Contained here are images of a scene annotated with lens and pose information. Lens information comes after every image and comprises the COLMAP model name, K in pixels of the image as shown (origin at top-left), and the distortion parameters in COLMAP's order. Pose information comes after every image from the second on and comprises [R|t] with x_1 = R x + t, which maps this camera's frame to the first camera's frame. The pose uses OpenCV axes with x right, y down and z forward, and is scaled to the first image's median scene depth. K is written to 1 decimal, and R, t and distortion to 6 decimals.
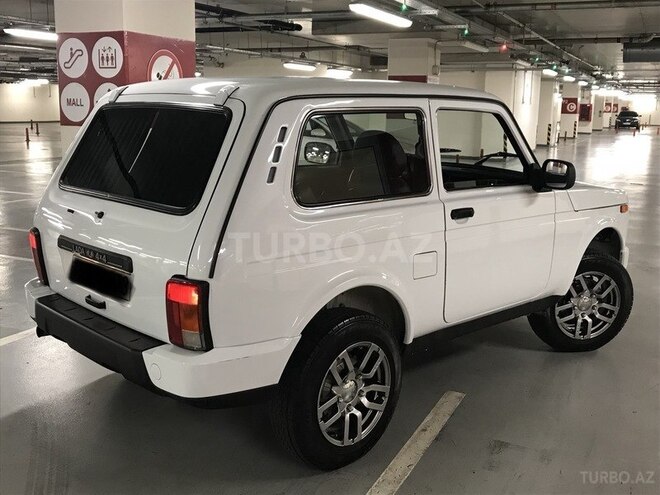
lens RADIAL K [[718.9, 0, 330.0], [0, 718.9, 247.5], [0, 0, 1]] dist [0.006887, 0.002345]
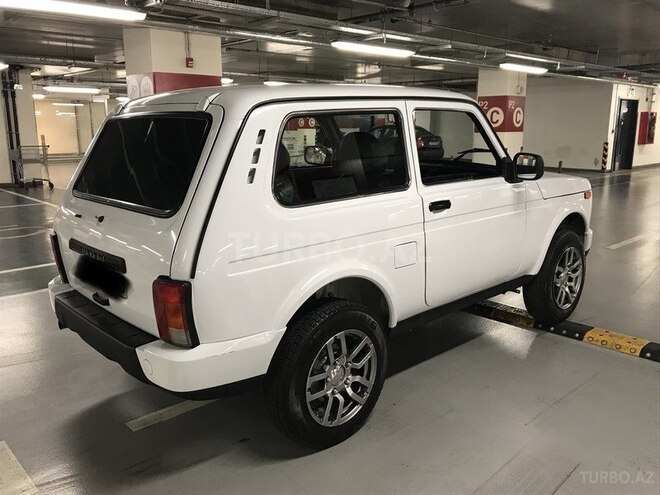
lens RADIAL K [[570.1, 0, 330.0], [0, 570.1, 247.5], [0, 0, 1]] dist [0.006591, 0.001969]
pose [[0.999101, -0.030944, -0.028963, 0.045783], [0.031698, 0.999160, 0.025962, -0.013091], [0.028135, -0.026857, 0.999243, 0.147992]]
